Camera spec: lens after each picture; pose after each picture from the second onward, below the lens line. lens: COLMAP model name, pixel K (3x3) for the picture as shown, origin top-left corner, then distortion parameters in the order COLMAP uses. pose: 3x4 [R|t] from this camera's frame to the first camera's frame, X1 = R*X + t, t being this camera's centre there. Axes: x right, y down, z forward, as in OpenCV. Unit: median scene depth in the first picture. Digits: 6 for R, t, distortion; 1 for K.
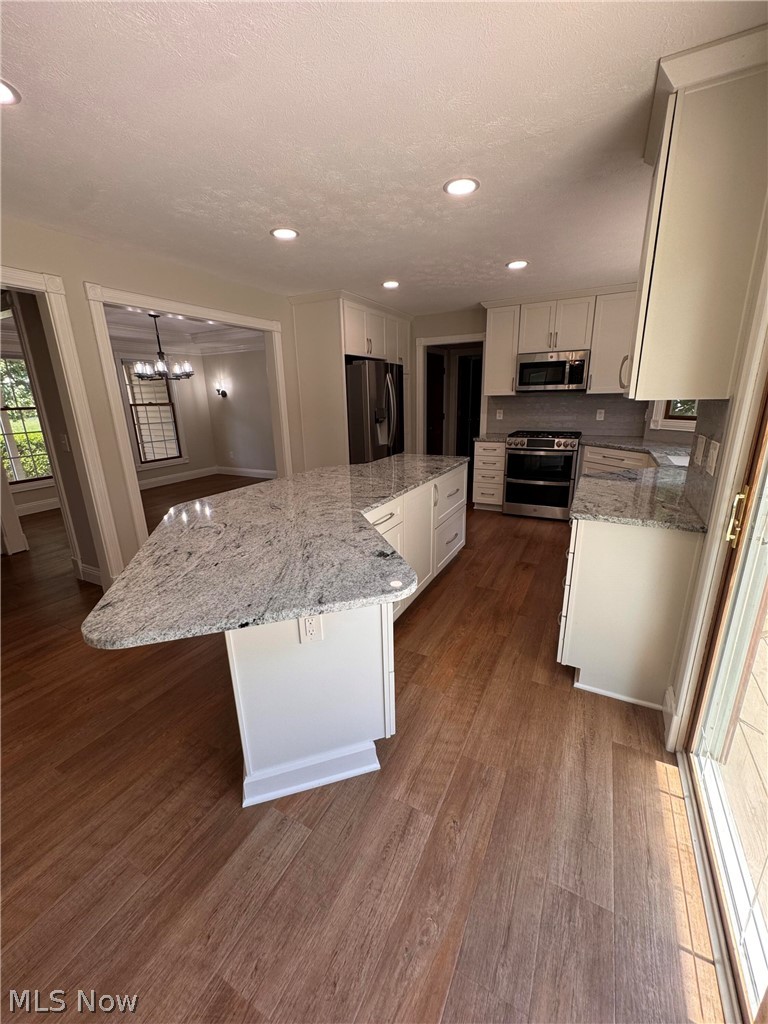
lens RADIAL K [[407.6, 0, 383.9], [0, 407.6, 515.0], [0, 0, 1]] dist [-0.004358, -0.000131]
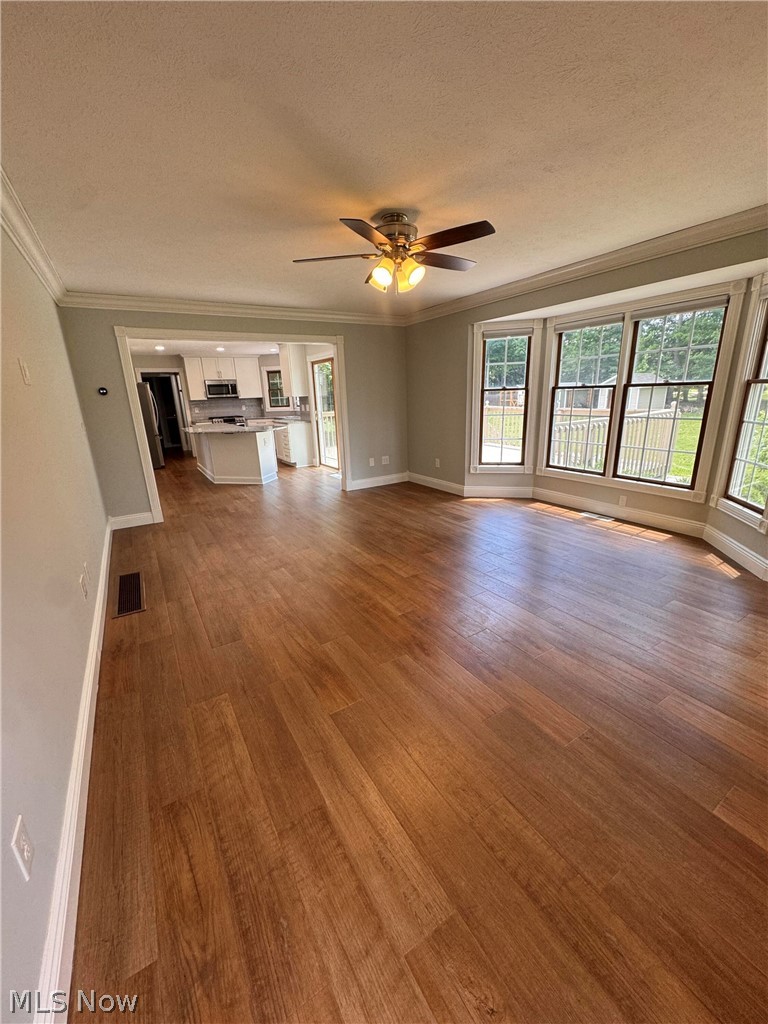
lens RADIAL K [[407.6, 0, 383.9], [0, 407.6, 515.0], [0, 0, 1]] dist [-0.004358, -0.000131]
pose [[0.511832, -0.244422, 0.823581, -1.042588], [0.266009, 0.956647, 0.118596, 0.253756], [-0.816864, 0.158379, 0.554662, -0.771198]]
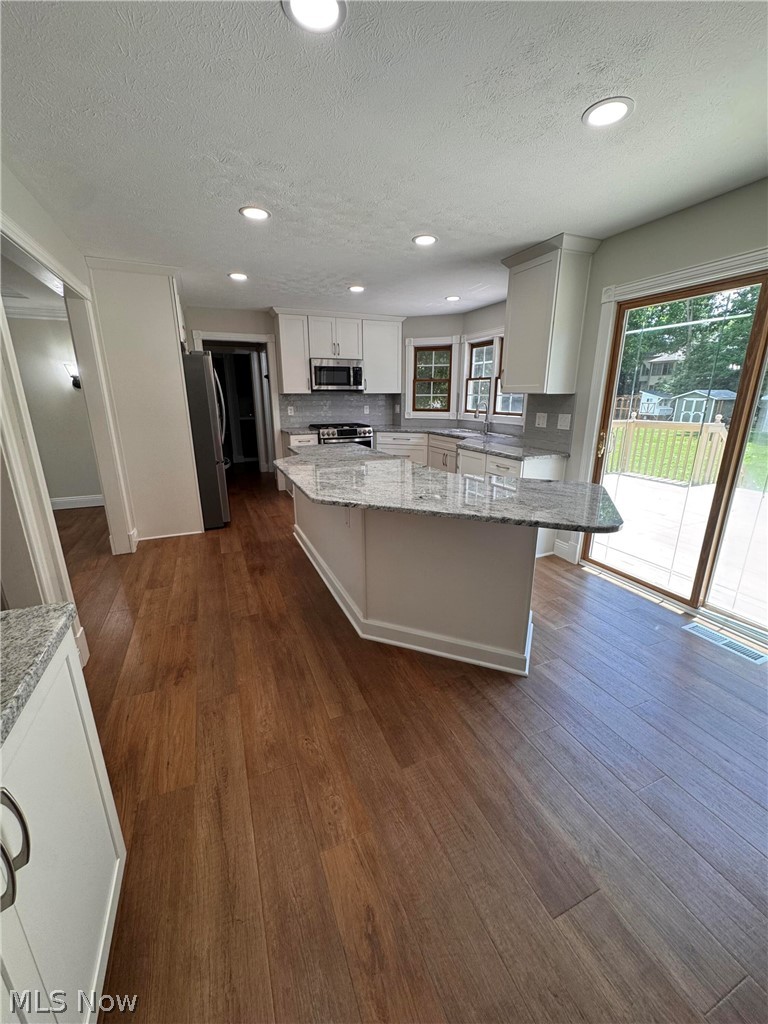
lens RADIAL K [[407.3, 0, 386.1], [0, 407.3, 512.7], [0, 0, 1]] dist [-0.001074, 0.000087]
pose [[0.628020, -0.196134, 0.753075, -0.474215], [0.205173, 0.975210, 0.082885, -0.015032], [-0.750663, 0.102457, 0.652692, 0.115294]]
